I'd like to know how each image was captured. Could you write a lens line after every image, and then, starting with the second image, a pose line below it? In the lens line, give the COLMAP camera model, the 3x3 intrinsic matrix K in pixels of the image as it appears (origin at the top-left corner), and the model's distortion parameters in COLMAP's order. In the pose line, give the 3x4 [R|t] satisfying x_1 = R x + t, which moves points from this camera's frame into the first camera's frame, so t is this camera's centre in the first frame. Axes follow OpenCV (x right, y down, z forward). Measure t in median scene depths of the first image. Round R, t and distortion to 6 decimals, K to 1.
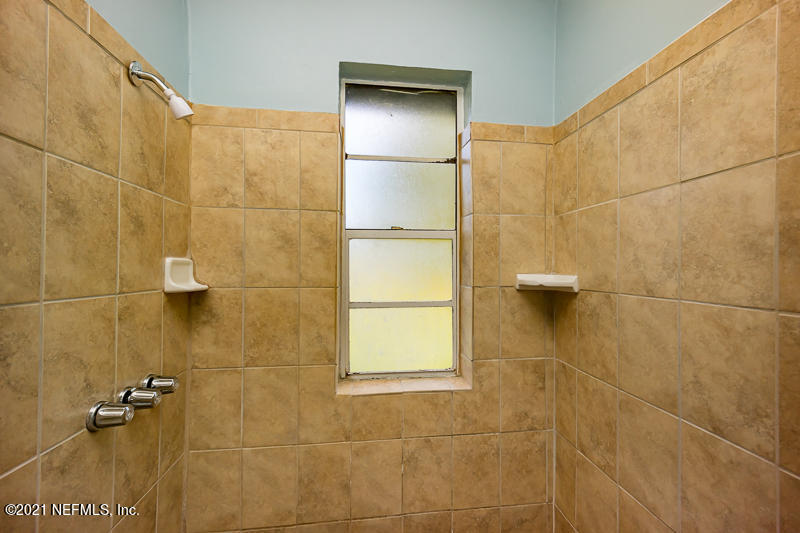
lens RADIAL K [[354.2, 0, 402.3], [0, 354.2, 274.1], [0, 0, 1]] dist [0.002512, 0.000090]
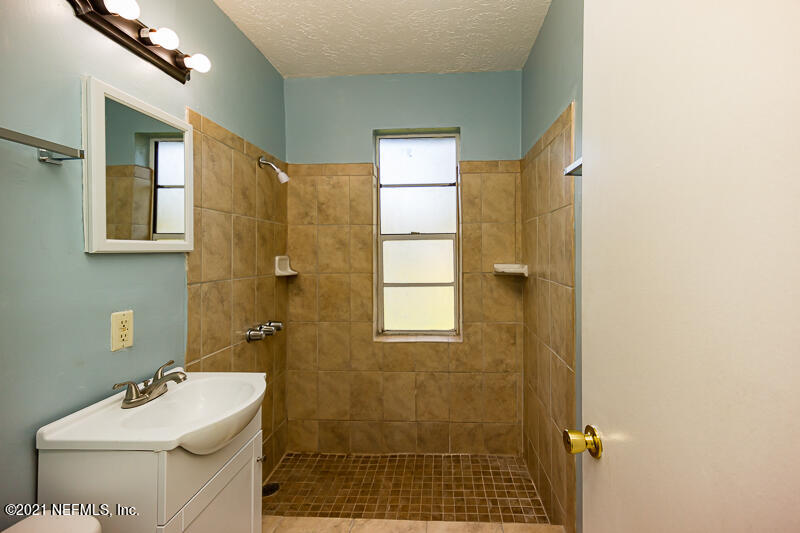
lens RADIAL K [[331.2, 0, 400.0], [0, 331.2, 266.5], [0, 0, 1]] dist [-0.000511, -0.000013]
pose [[0.980581, -0.003852, -0.196076, 0.219928], [0.007167, 0.999843, 0.016201, -0.014916], [0.195983, -0.017292, 0.980455, -0.414368]]
